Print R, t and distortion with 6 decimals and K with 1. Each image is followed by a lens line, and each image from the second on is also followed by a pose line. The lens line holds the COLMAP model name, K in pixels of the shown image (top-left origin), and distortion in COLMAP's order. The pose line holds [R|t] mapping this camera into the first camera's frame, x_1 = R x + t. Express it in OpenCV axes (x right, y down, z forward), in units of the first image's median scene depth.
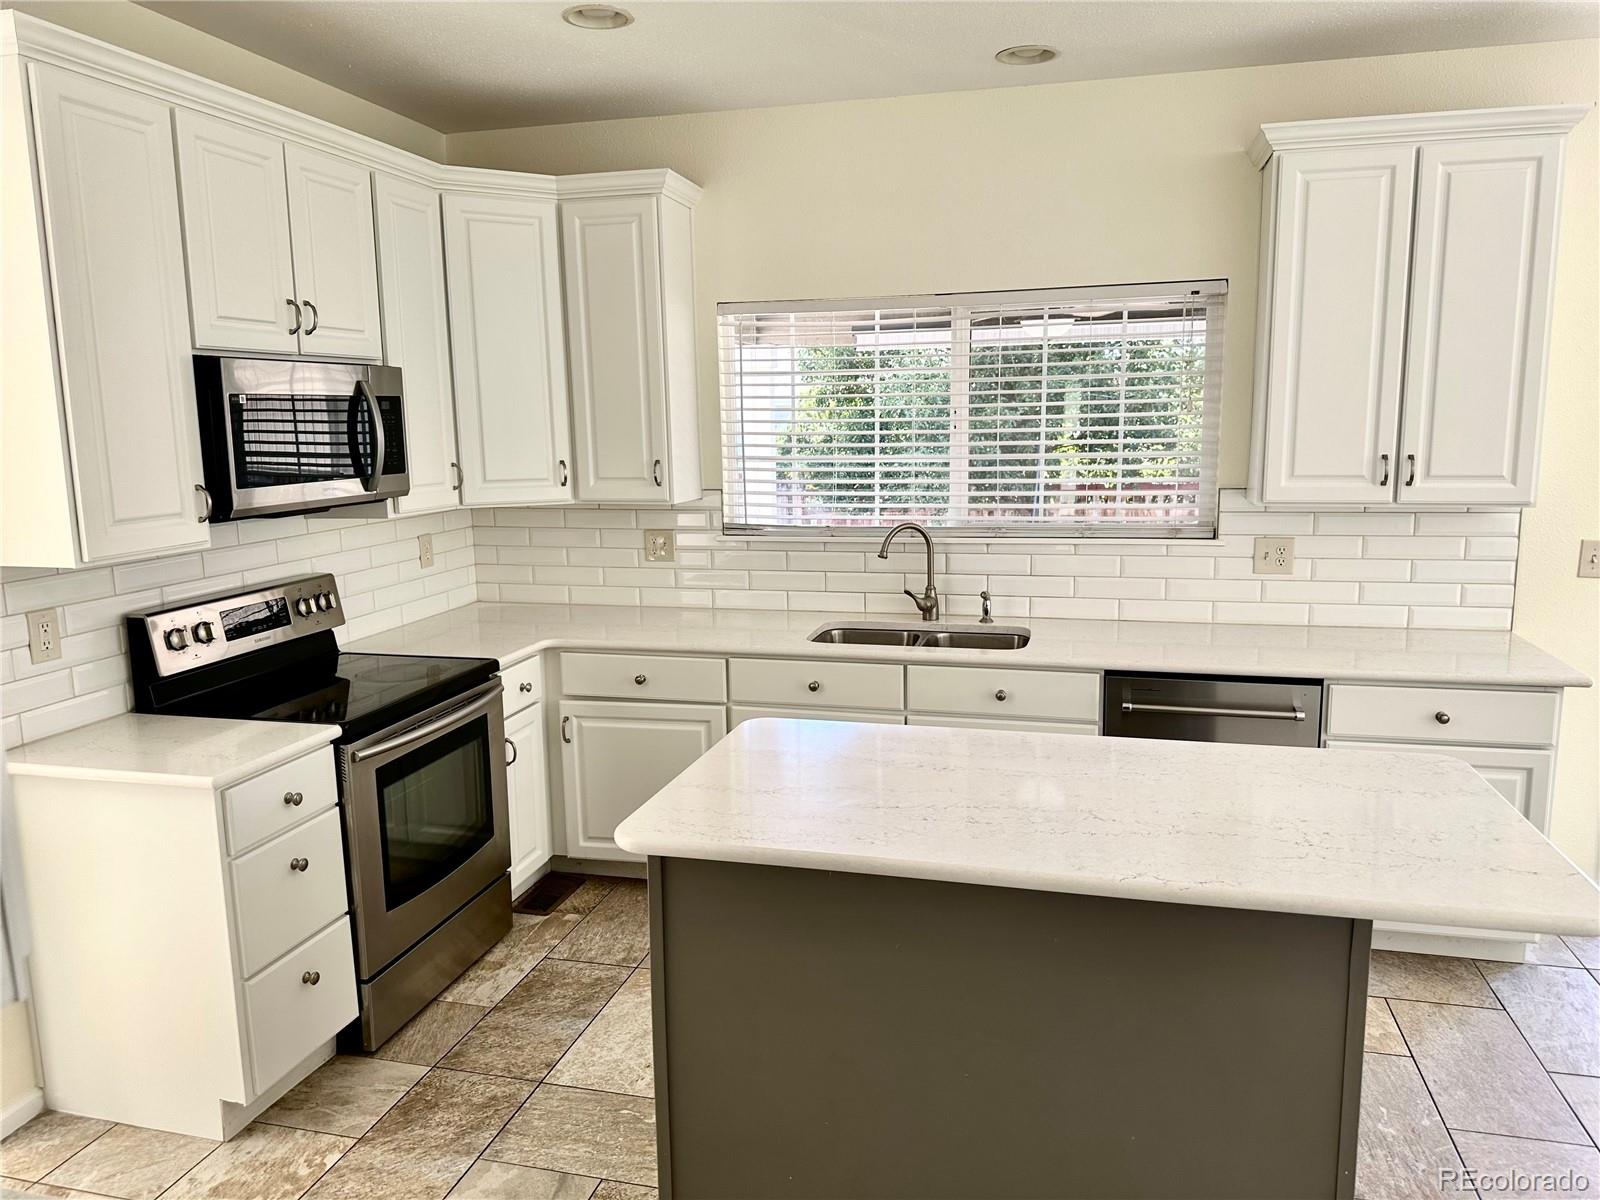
lens RADIAL K [[1132.4, 0, 810.3], [0, 1132.4, 589.2], [0, 0, 1]] dist [0.067252, -0.069425]
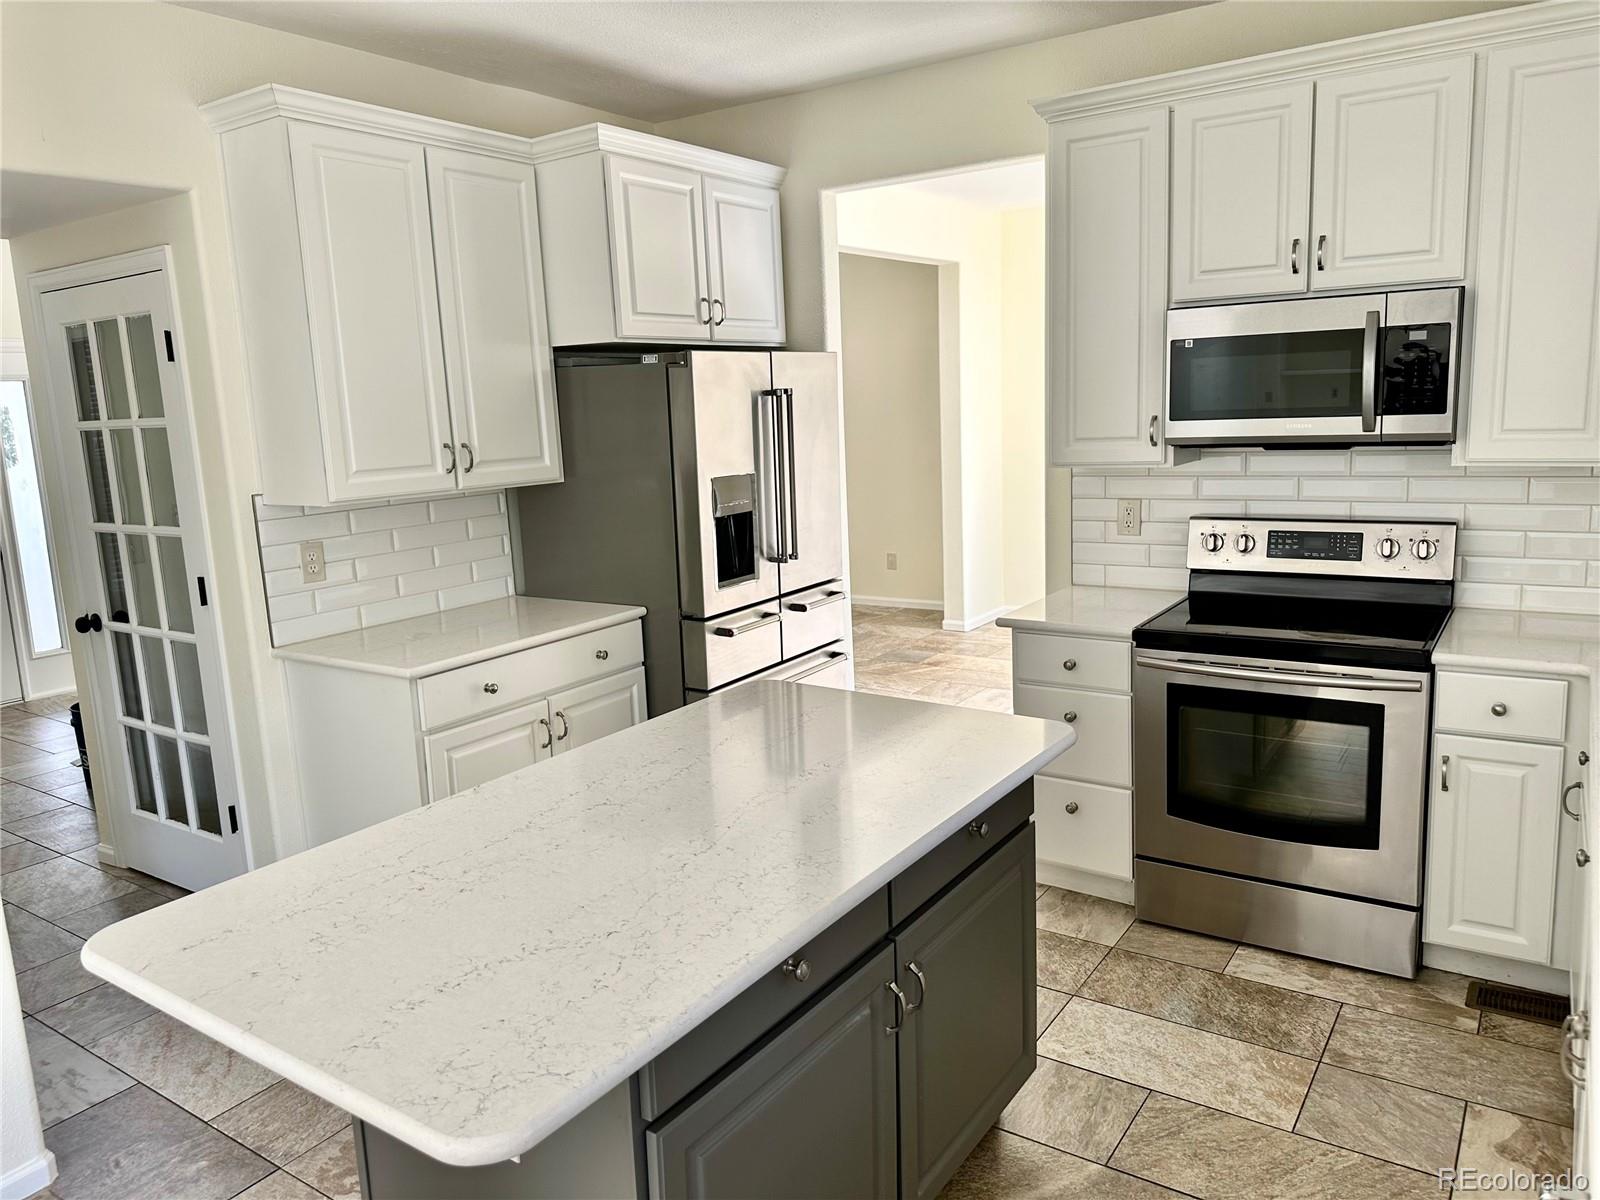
lens RADIAL K [[1132.4, 0, 807.8], [0, 1132.4, 602.5], [0, 0, 1]] dist [0.067252, -0.069425]
pose [[-0.318427, 0.199698, -0.926674, 0.675177], [-0.108602, 0.963437, 0.244939, -0.133389], [0.941706, 0.178634, -0.285096, 0.914386]]
